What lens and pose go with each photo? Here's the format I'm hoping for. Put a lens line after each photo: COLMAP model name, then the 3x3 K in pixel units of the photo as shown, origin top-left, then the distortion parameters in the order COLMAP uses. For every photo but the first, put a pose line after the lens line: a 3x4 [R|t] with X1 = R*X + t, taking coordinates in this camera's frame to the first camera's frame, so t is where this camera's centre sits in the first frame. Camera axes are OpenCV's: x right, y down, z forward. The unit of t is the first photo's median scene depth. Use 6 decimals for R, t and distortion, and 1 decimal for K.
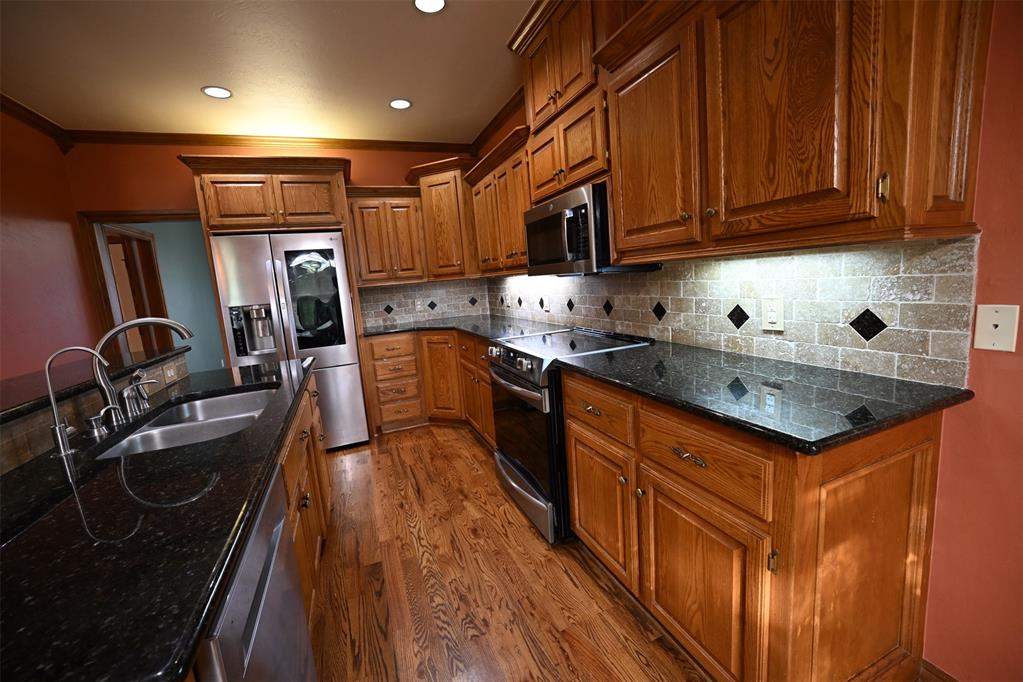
lens RADIAL K [[409.9, 0, 506.3], [0, 409.9, 336.7], [0, 0, 1]] dist [-0.025909, 0.006985]
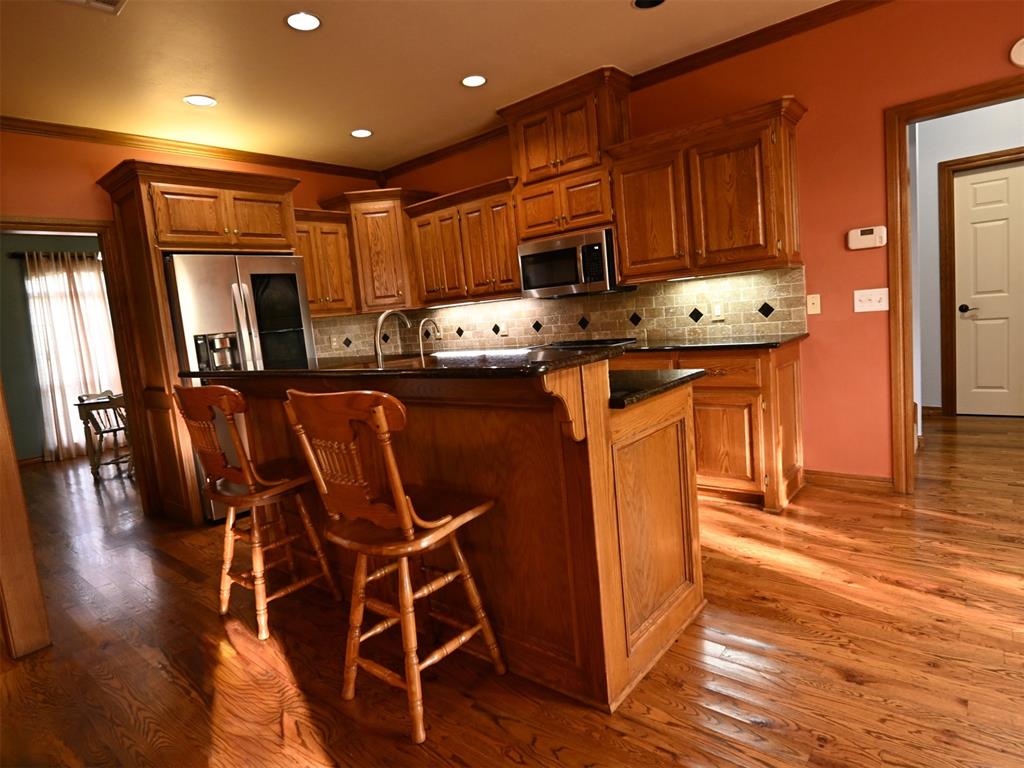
lens RADIAL K [[589.6, 0, 496.3], [0, 589.6, 381.6], [0, 0, 1]] dist [-0.028215, -0.000364]
pose [[0.881914, -0.056345, 0.468030, -1.014859], [0.091197, 0.994468, -0.052121, 0.213874], [-0.462504, 0.088649, 0.882174, -0.561793]]
